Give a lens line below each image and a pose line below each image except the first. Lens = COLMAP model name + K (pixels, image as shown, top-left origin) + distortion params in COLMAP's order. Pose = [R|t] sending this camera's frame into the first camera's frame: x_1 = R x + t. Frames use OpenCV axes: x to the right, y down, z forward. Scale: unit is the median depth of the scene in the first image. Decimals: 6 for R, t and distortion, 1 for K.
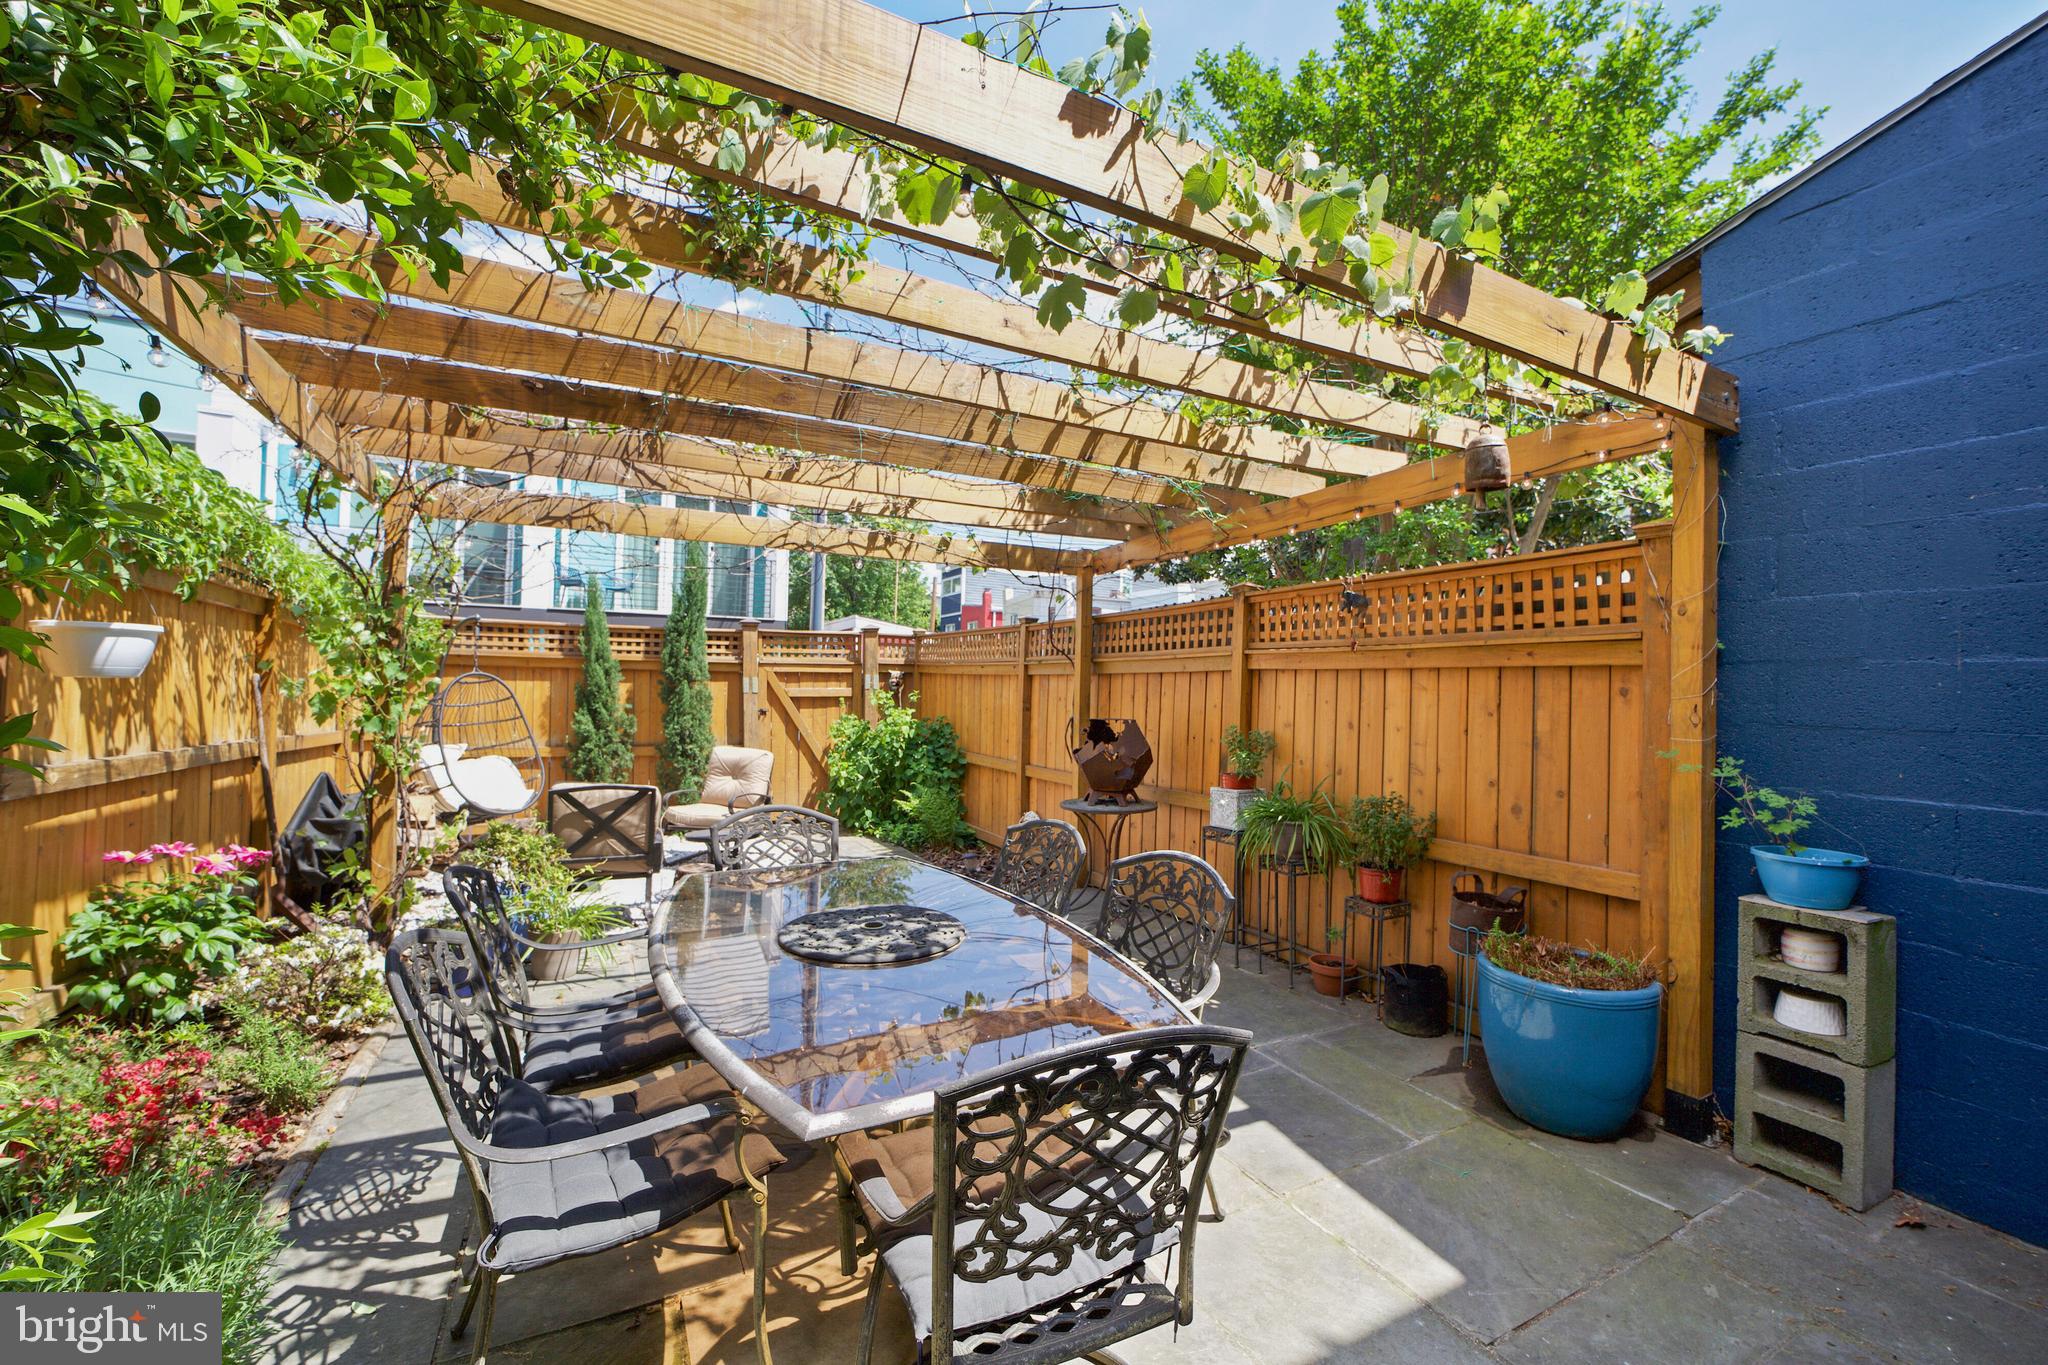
lens RADIAL K [[797.6, 0, 1032.6], [0, 797.6, 698.0], [0, 0, 1]] dist [-0.032987, 0.011704]
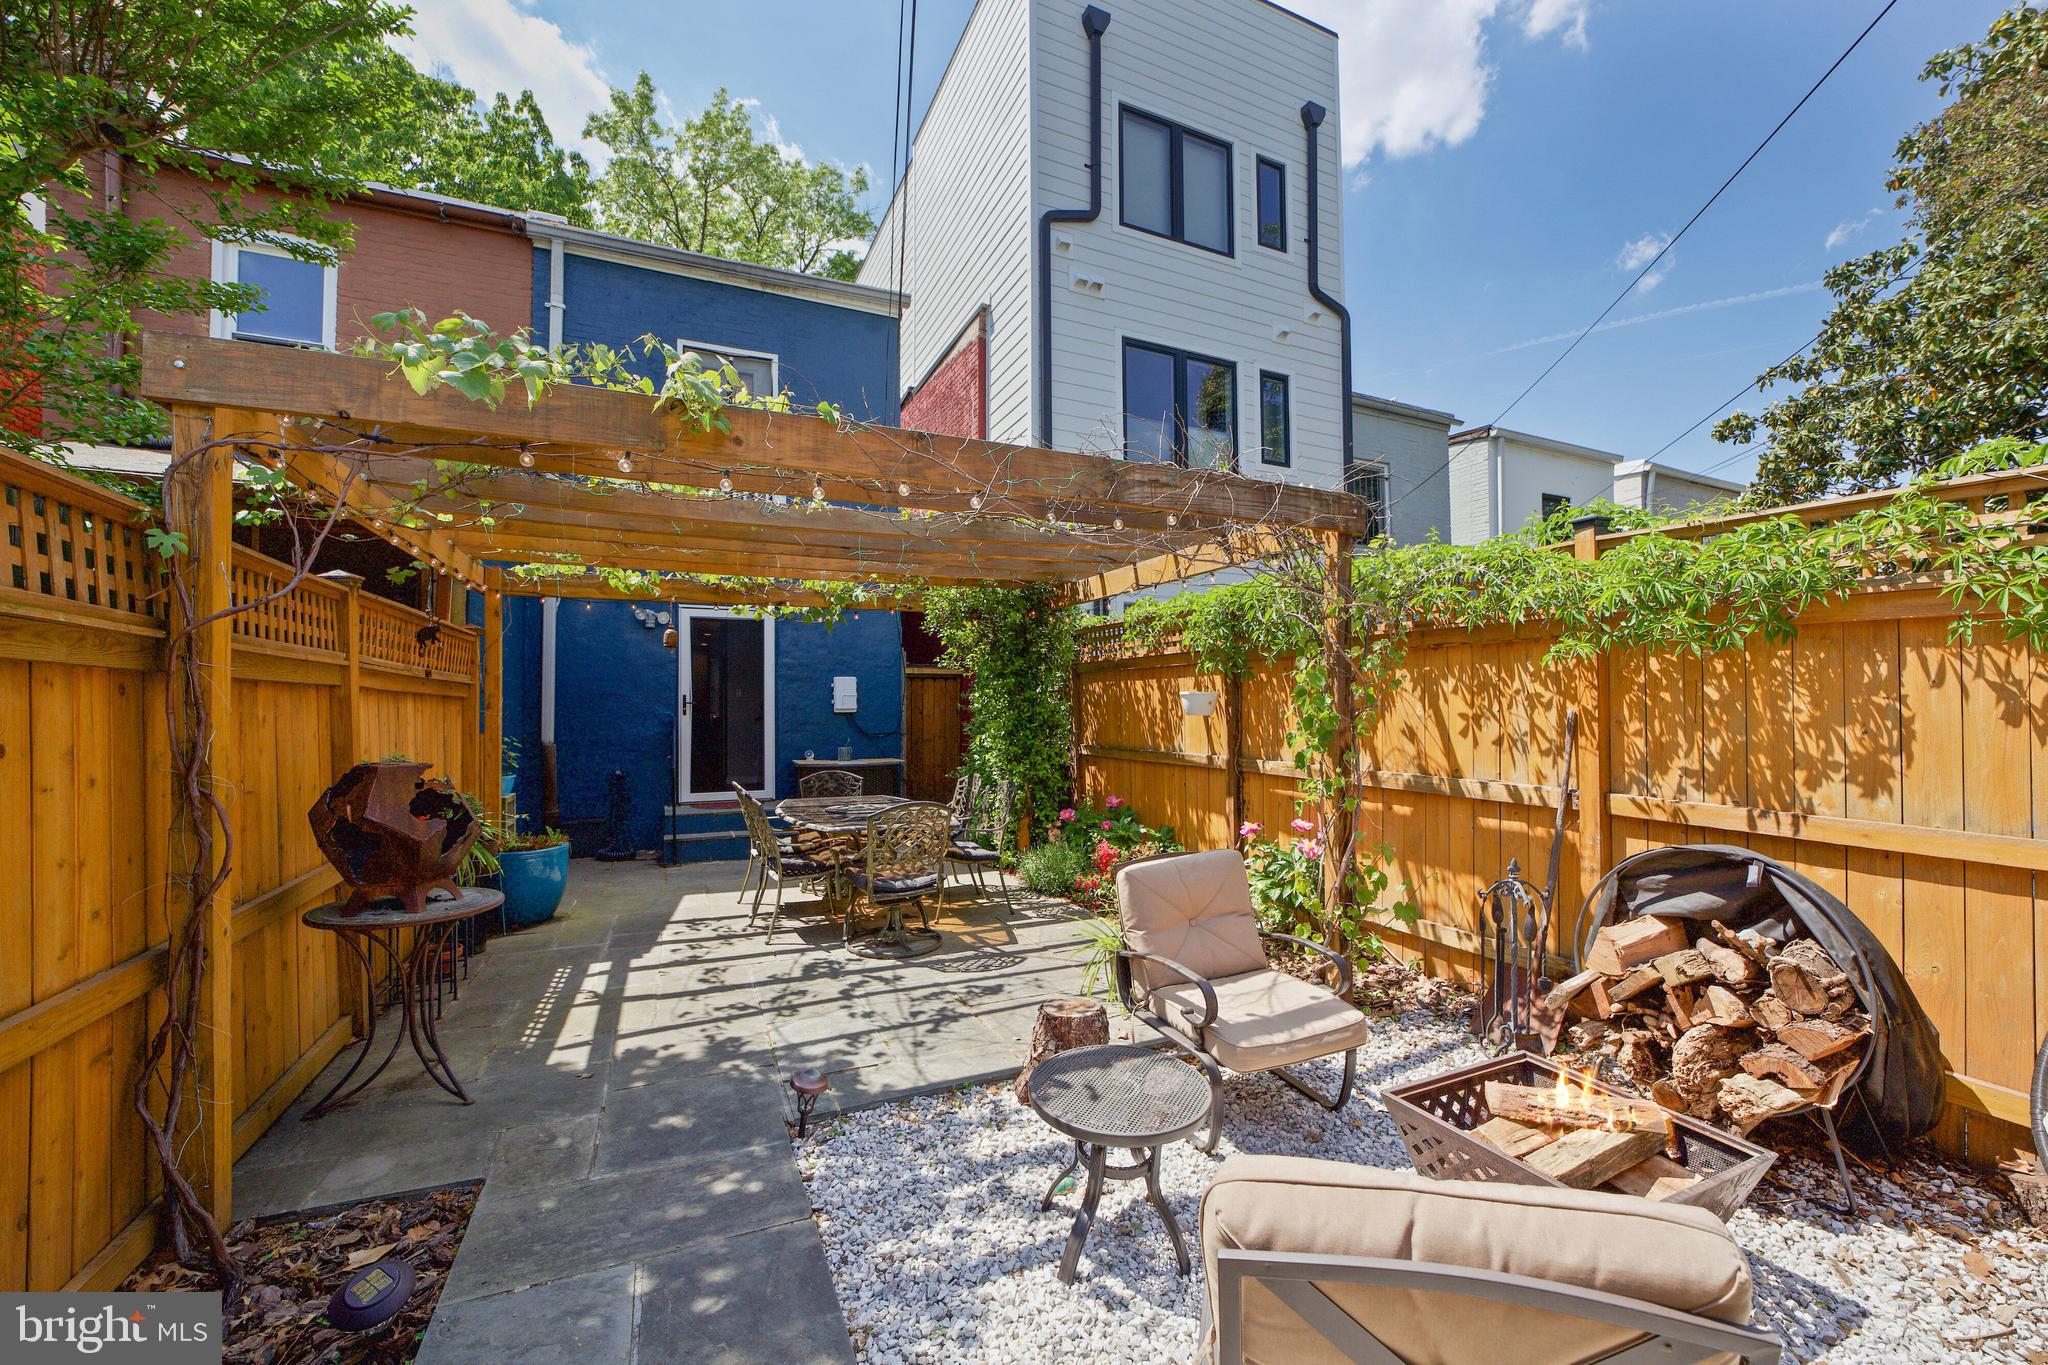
lens RADIAL K [[797.6, 0, 1032.6], [0, 797.6, 698.0], [0, 0, 1]] dist [-0.032987, 0.011704]
pose [[-0.998899, -0.014157, 0.044715, -0.551811], [-0.014738, 0.999811, -0.012689, -0.028905], [-0.044527, -0.013334, -0.998919, 2.285271]]
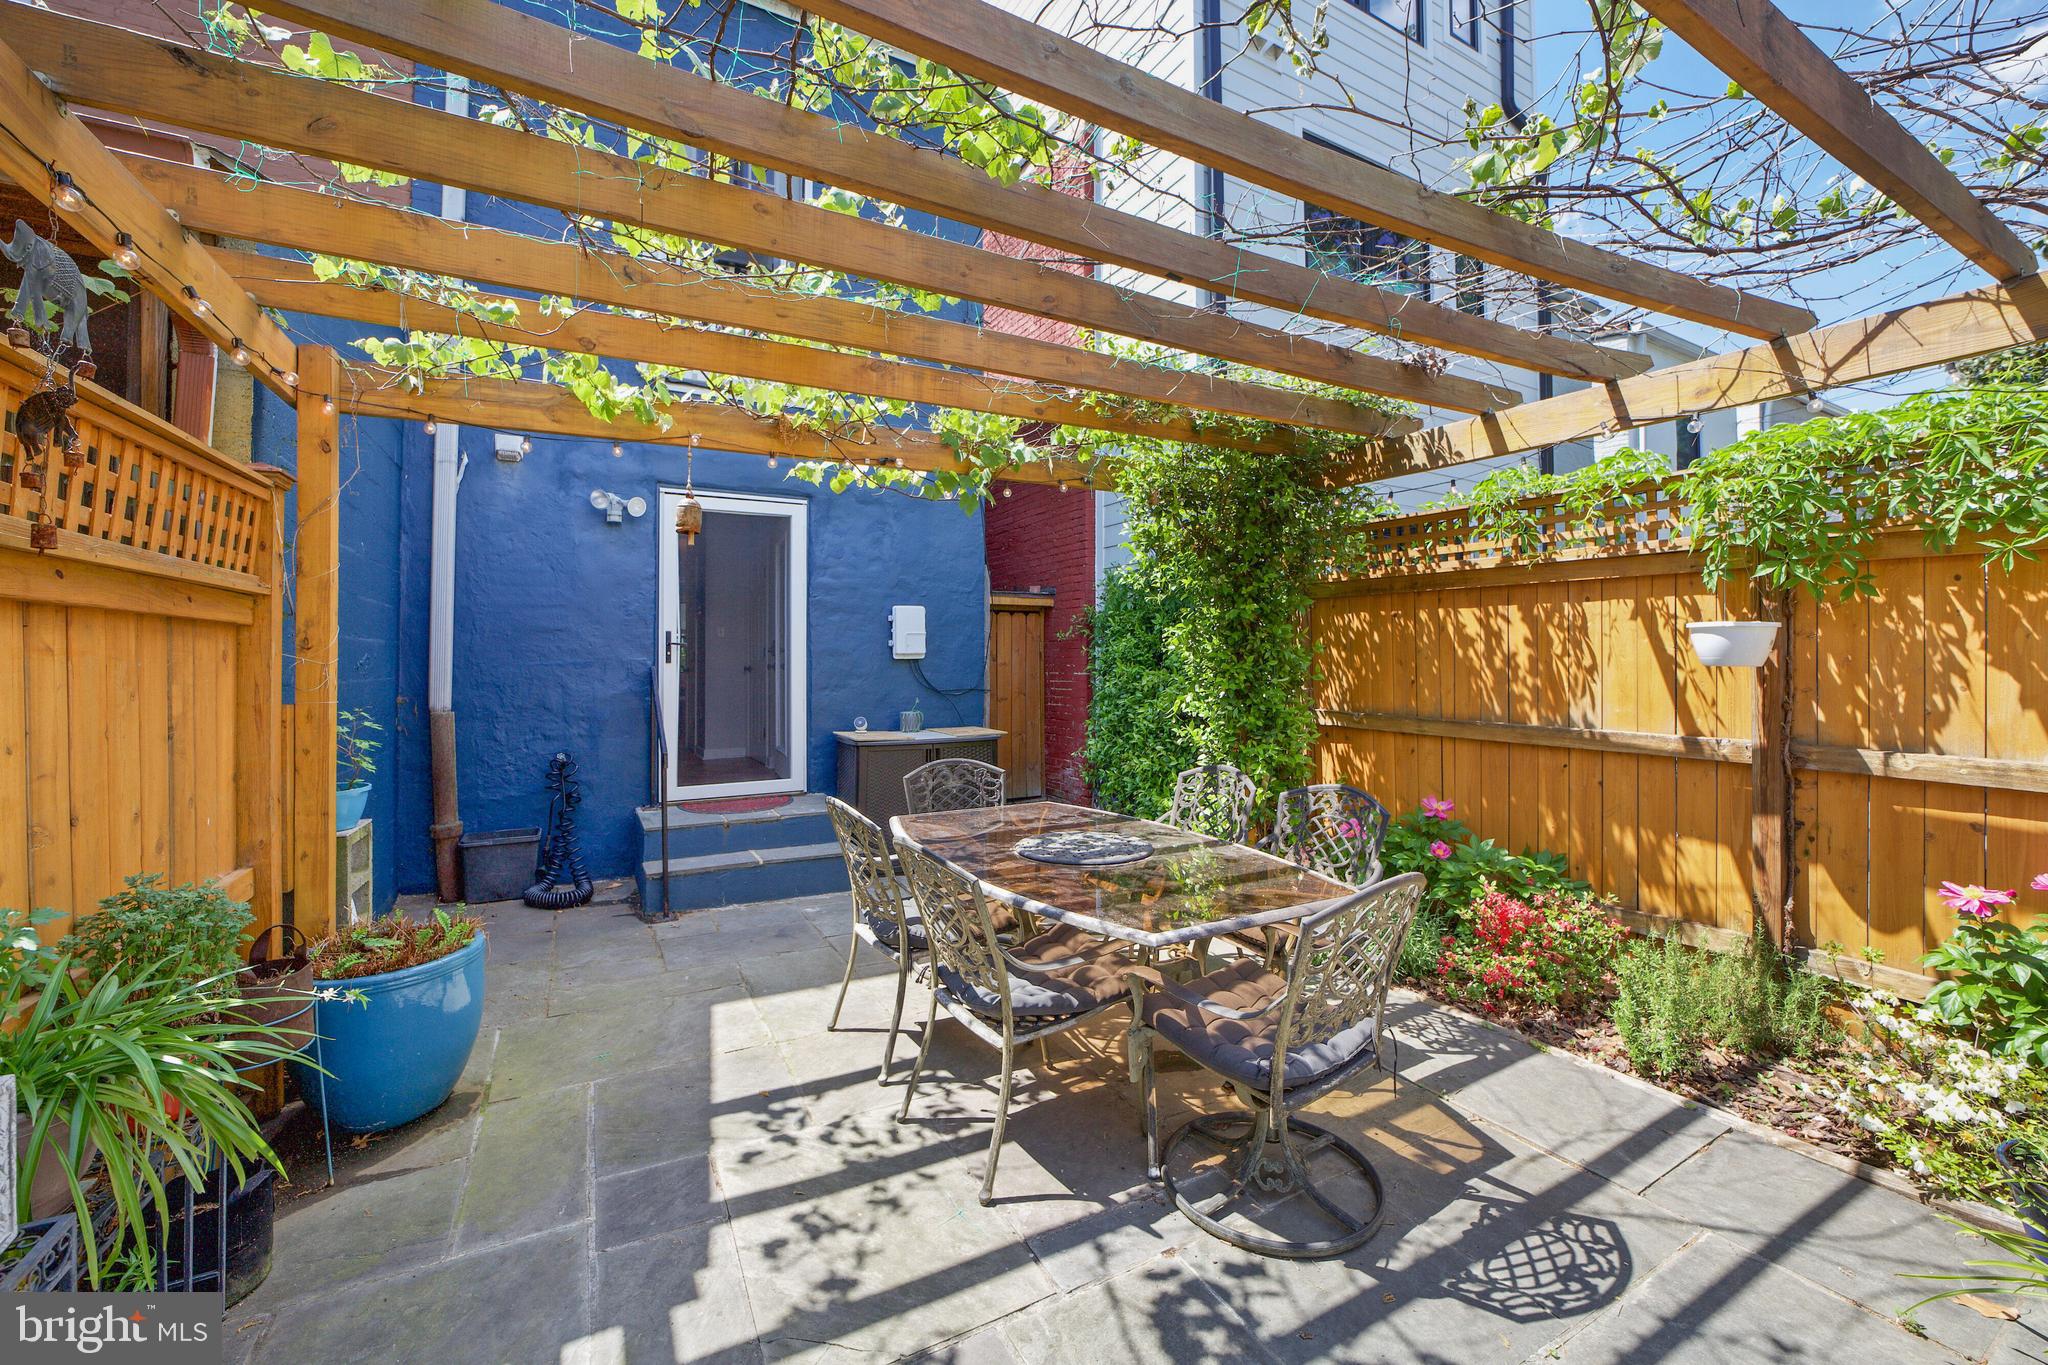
lens RADIAL K [[835.0, 0, 1050.1], [0, 835.0, 647.0], [0, 0, 1]] dist [-0.039987, 0.012520]
pose [[-0.999037, -0.017606, -0.040201, -0.055118], [-0.017162, 0.999788, -0.011376, -0.017372], [0.040392, -0.010675, -0.999127, 1.542438]]
